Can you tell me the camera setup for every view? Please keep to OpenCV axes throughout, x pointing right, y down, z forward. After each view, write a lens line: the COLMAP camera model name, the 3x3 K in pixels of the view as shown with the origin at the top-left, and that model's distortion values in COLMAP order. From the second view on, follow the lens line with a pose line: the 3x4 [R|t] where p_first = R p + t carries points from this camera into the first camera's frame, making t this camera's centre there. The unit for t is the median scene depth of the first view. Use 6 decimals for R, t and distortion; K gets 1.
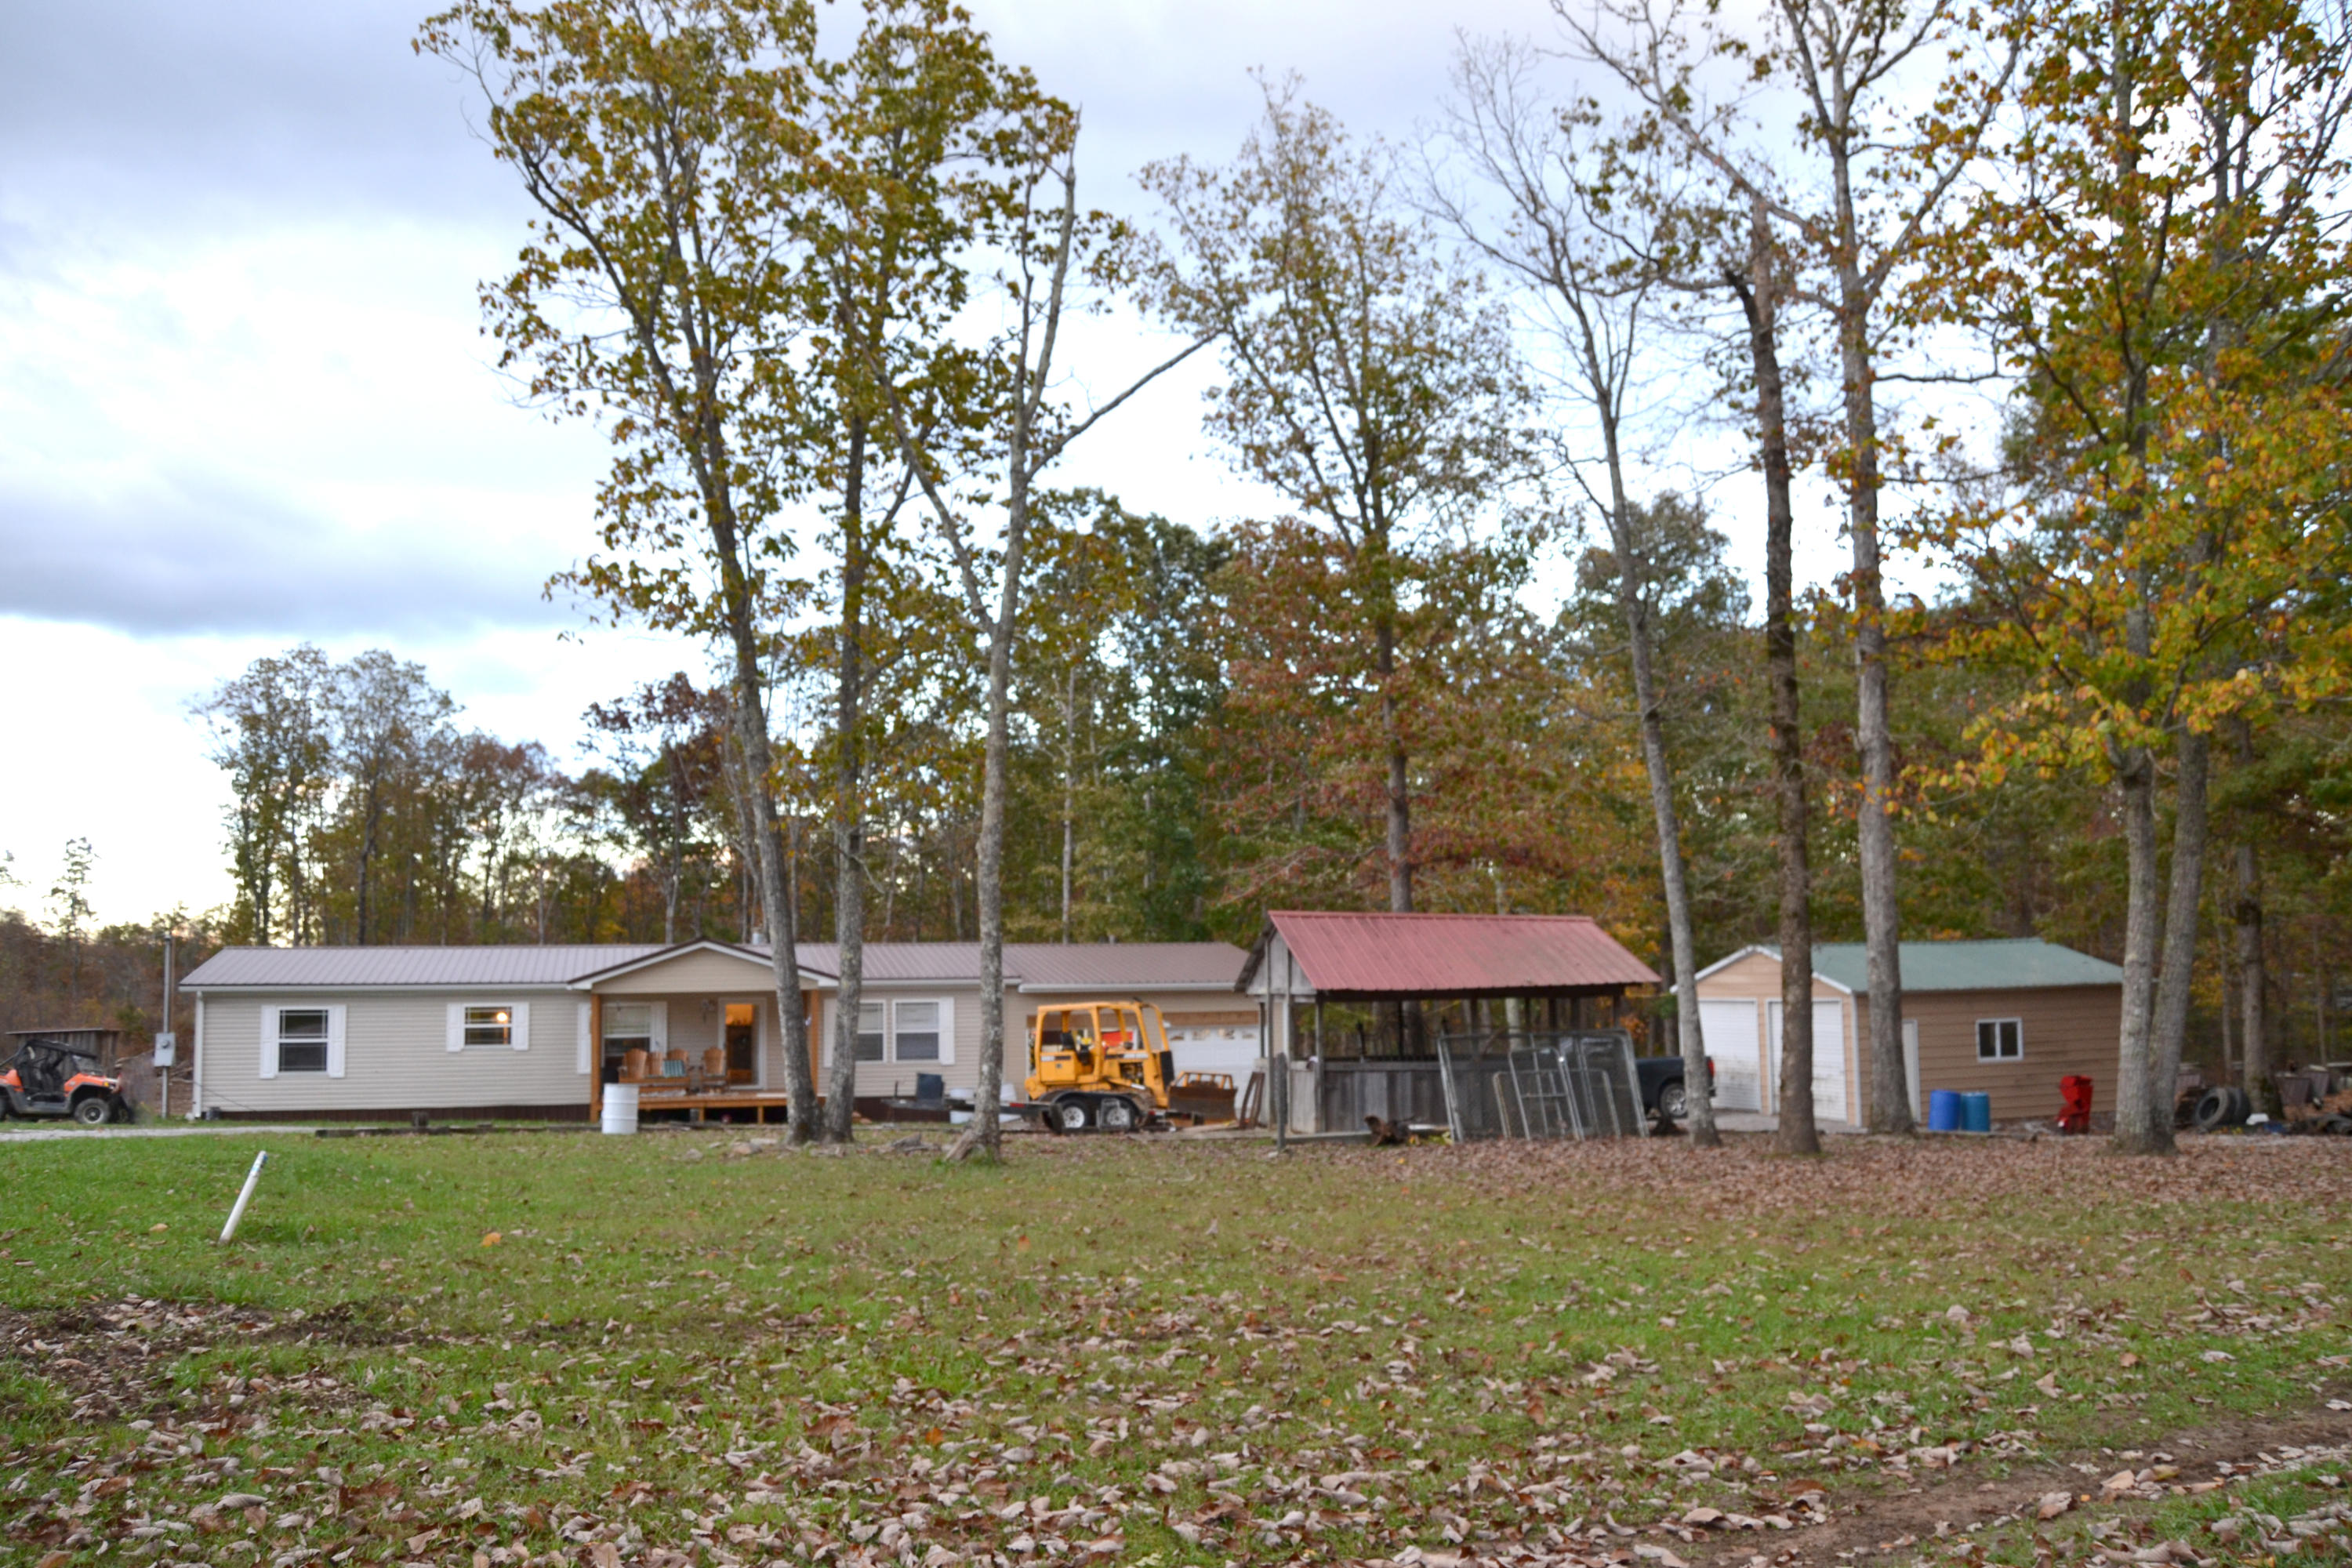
lens RADIAL K [[1848.2, 0, 1177.0], [0, 1848.2, 795.3], [0, 0, 1]] dist [-0.064808, 0.007991]
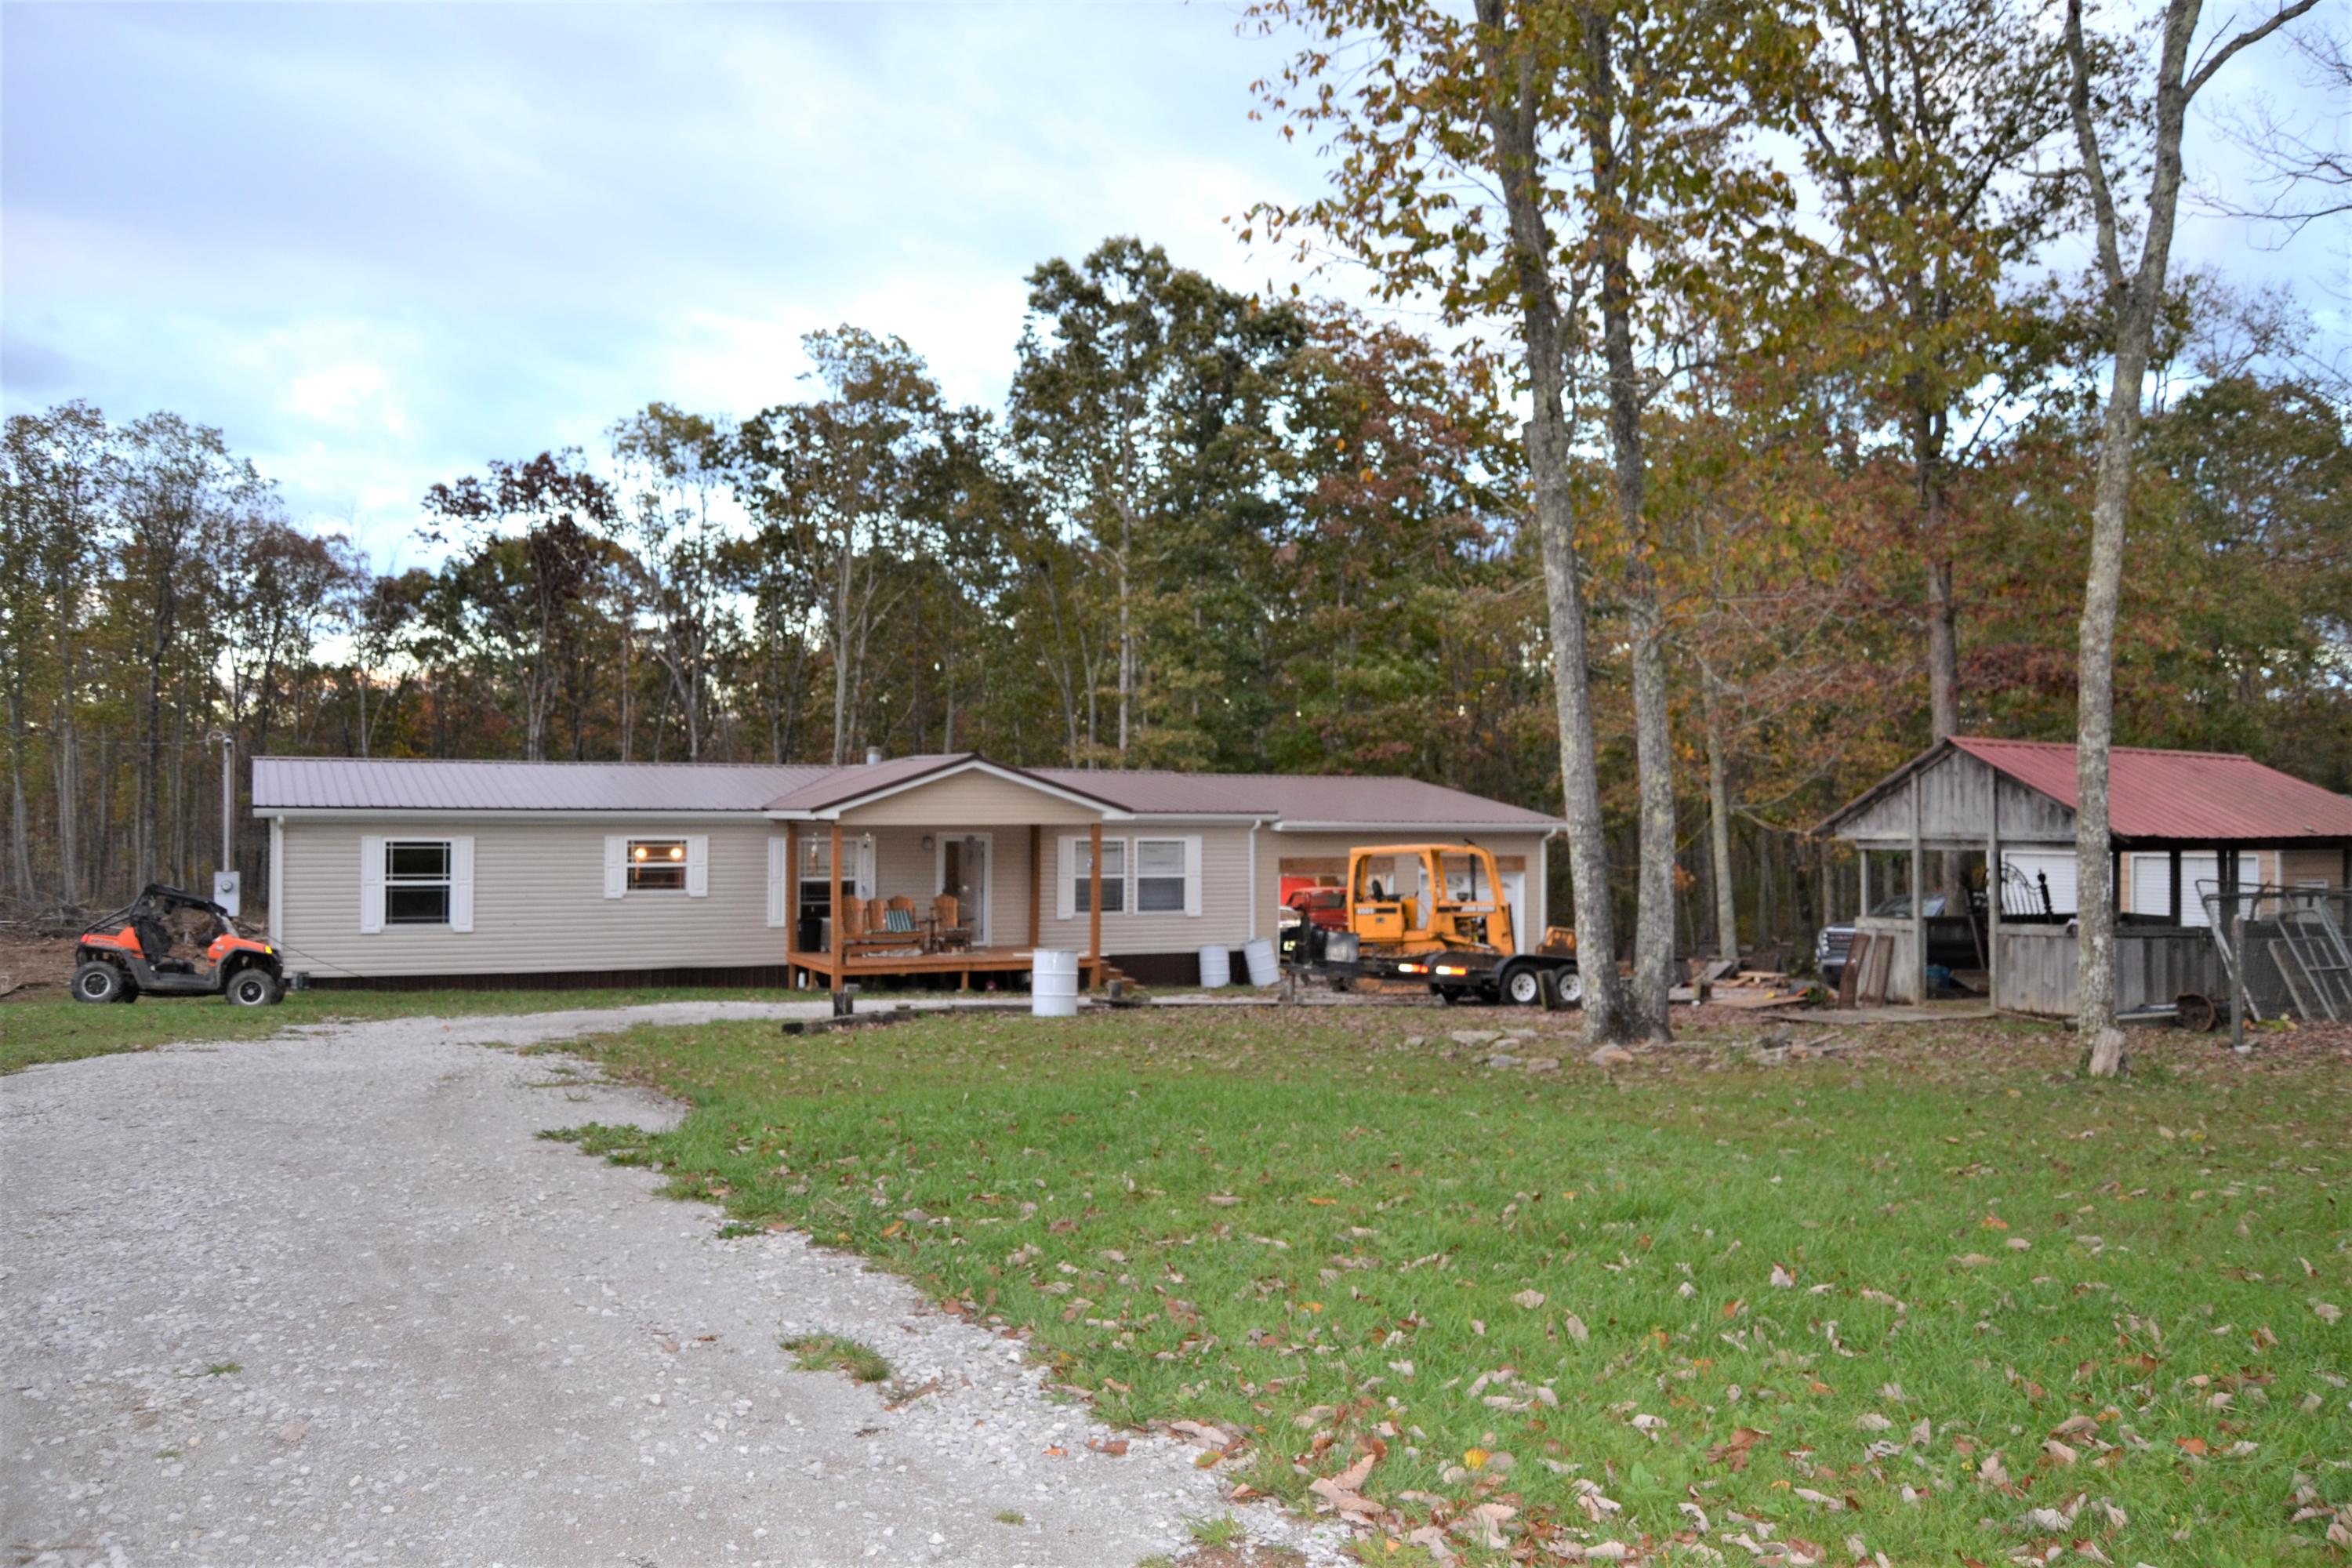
lens RADIAL K [[1848.2, 0, 1184.7], [0, 1848.2, 876.2], [0, 0, 1]] dist [-0.064808, 0.007991]
pose [[0.983720, 0.012768, 0.179254, -0.295544], [-0.035760, 0.991433, 0.125626, 0.025608], [-0.176115, -0.129991, 0.975749, 0.205965]]
